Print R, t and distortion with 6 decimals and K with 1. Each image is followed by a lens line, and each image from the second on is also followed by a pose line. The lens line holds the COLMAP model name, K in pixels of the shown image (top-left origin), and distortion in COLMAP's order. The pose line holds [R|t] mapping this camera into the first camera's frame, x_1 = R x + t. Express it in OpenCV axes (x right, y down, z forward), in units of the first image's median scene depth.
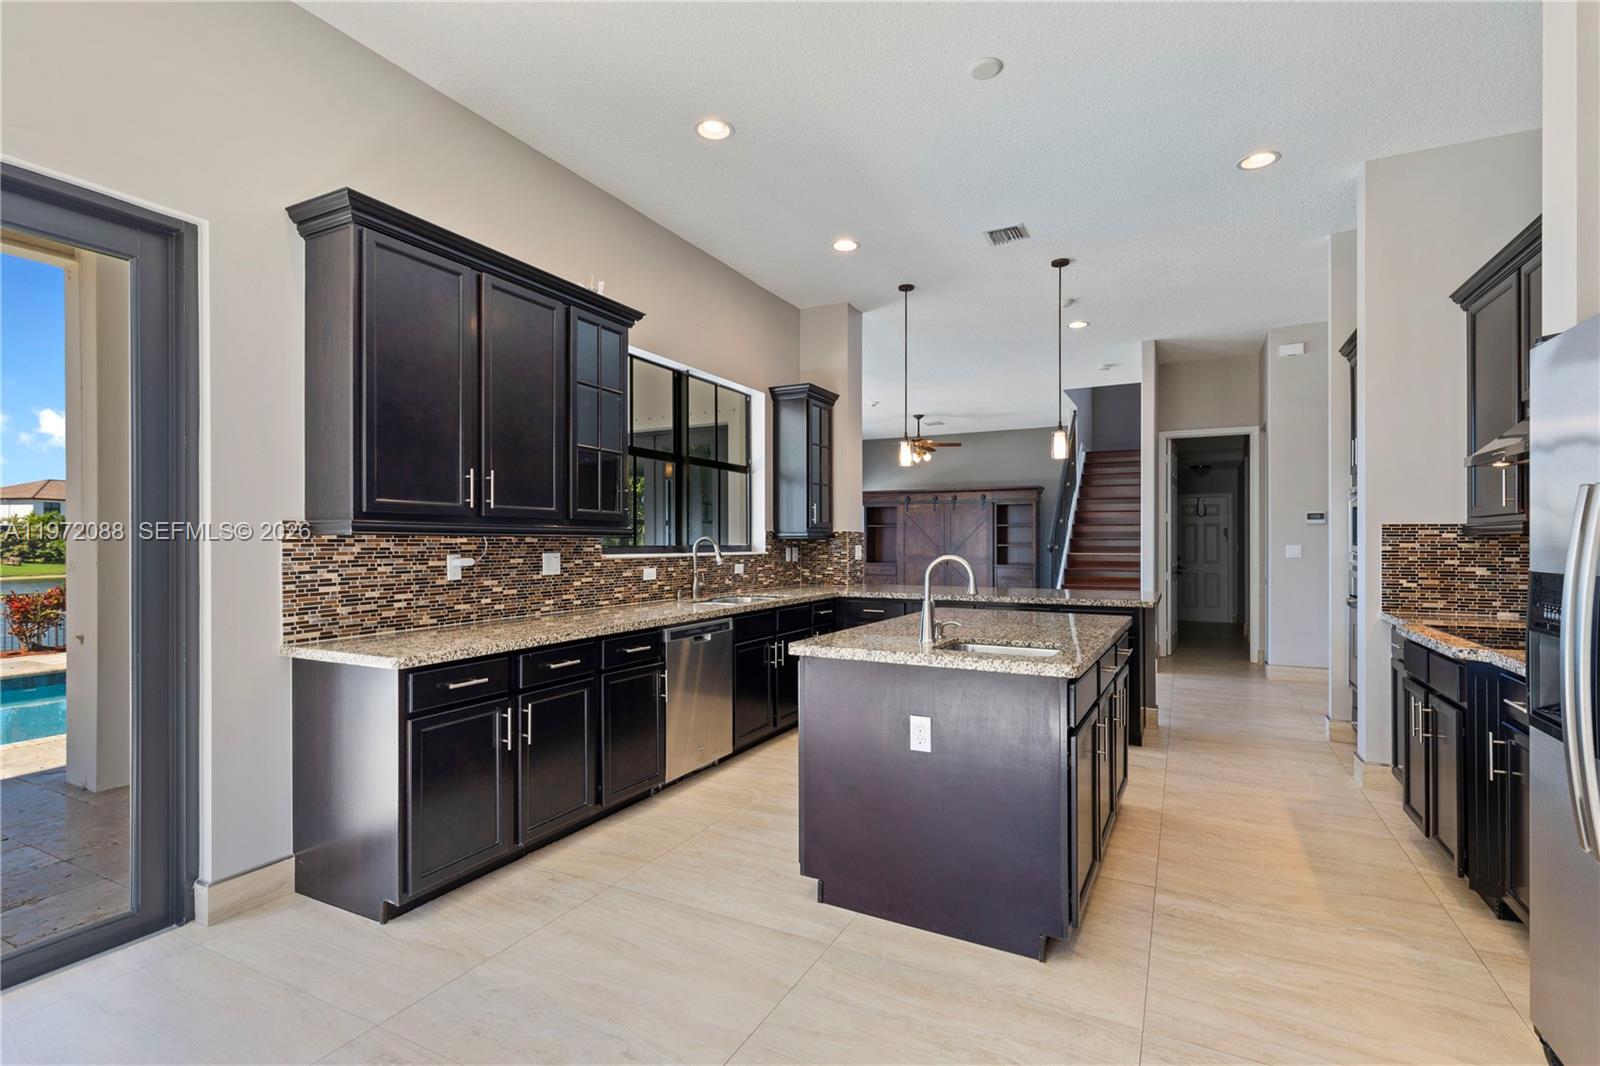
lens RADIAL K [[739.8, 0, 809.5], [0, 739.8, 538.7], [0, 0, 1]] dist [0.008709, -0.002271]
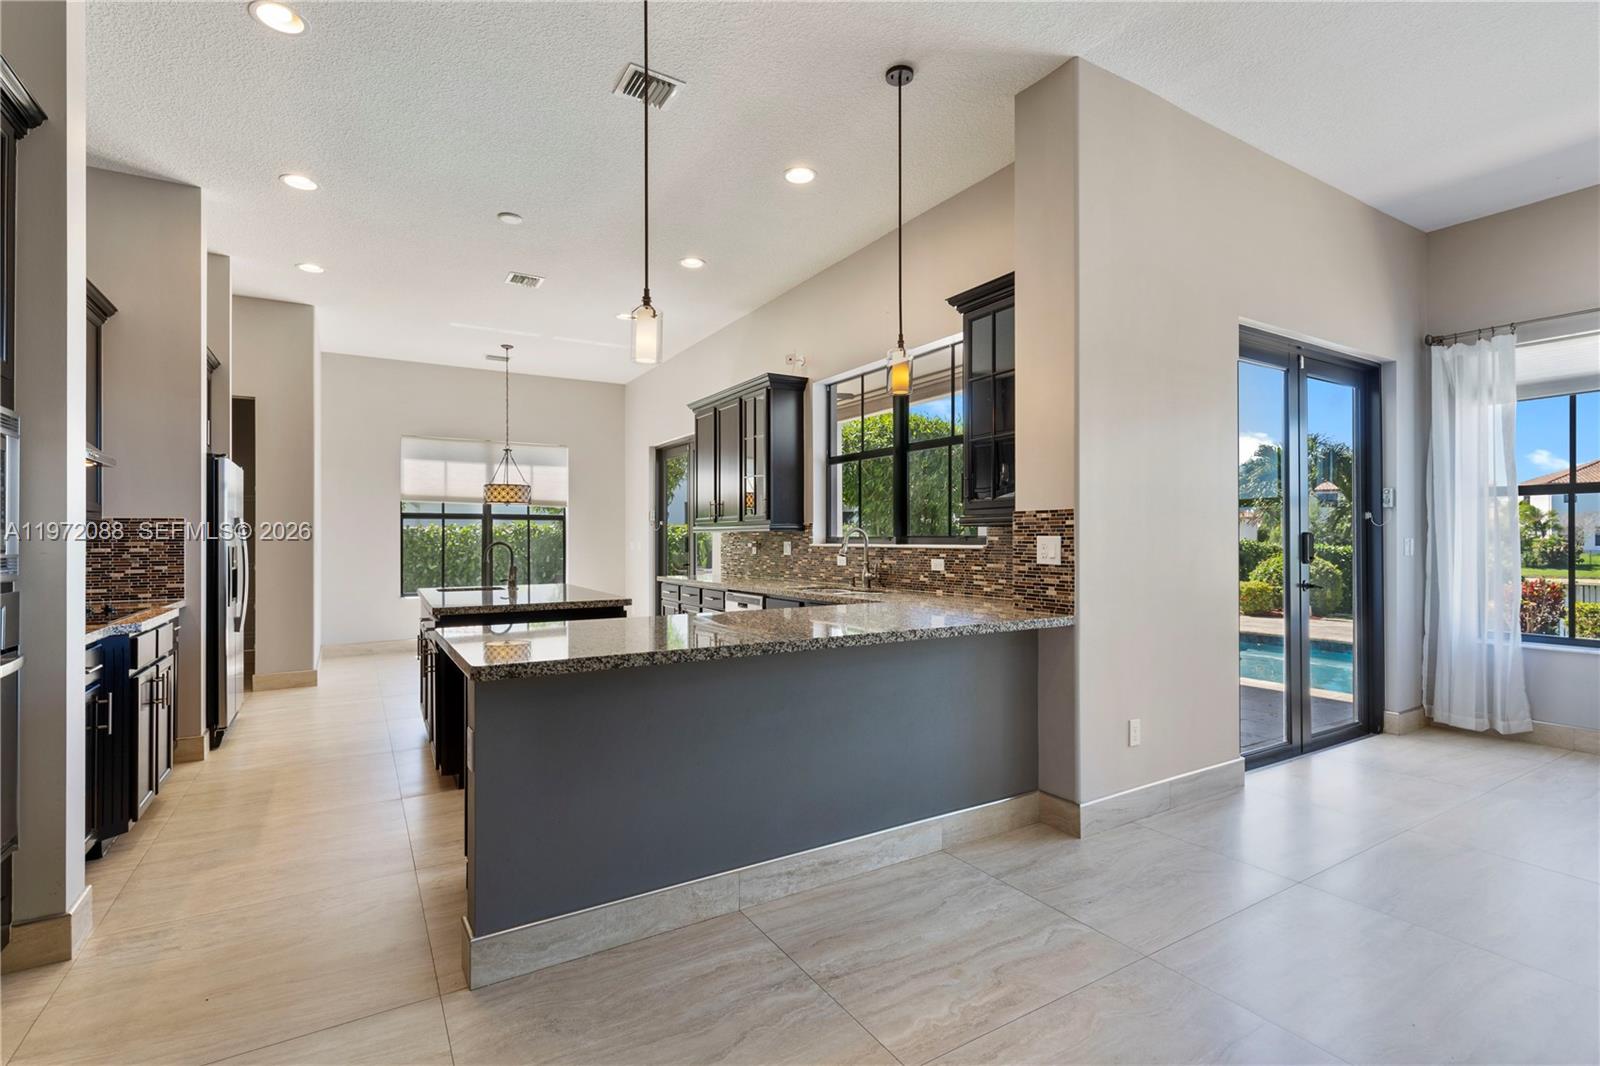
lens RADIAL K [[739.8, 0, 789.6], [0, 739.8, 530.4], [0, 0, 1]] dist [0.008709, -0.002271]
pose [[-0.542264, -0.011091, -0.840135, 0.716292], [0.004371, 0.999862, -0.016021, 0.015713], [0.840197, -0.012360, -0.542141, 1.371656]]
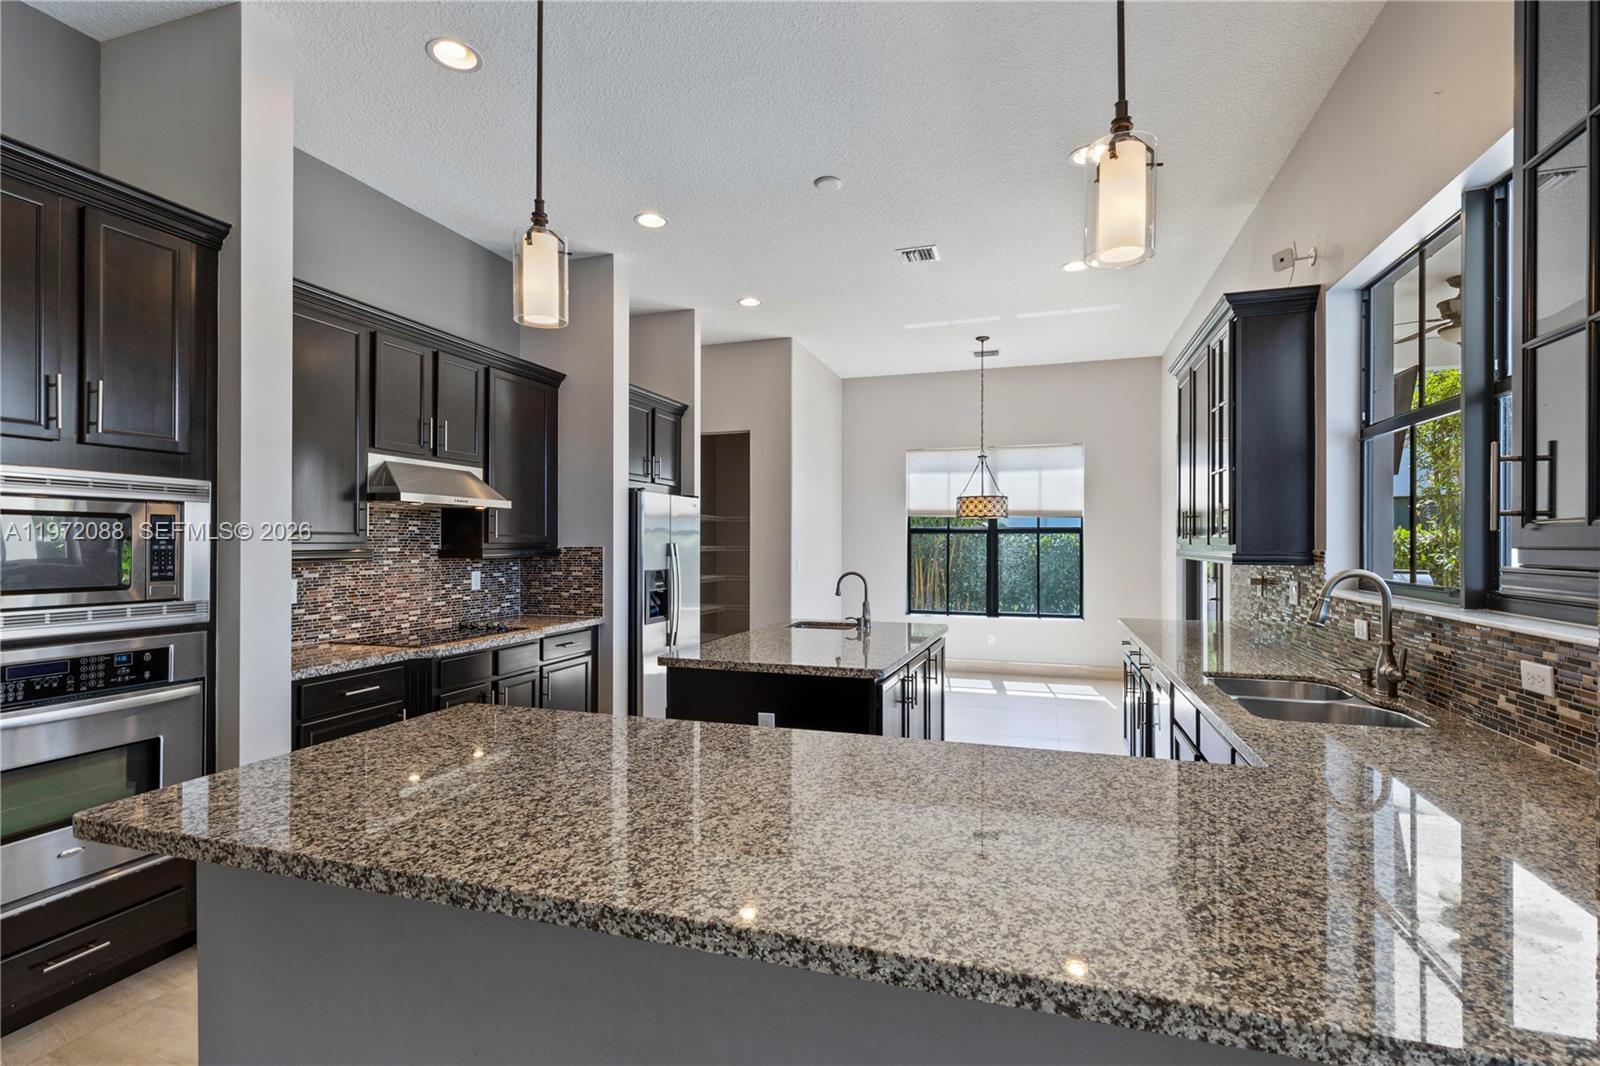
lens RADIAL K [[739.8, 0, 806.7], [0, 739.8, 541.5], [0, 0, 1]] dist [0.008709, -0.002271]
pose [[-0.988529, -0.002003, -0.151020, 0.277652], [-0.001455, 0.999992, -0.003739, -0.017239], [0.151026, -0.003476, -0.988524, 1.332837]]
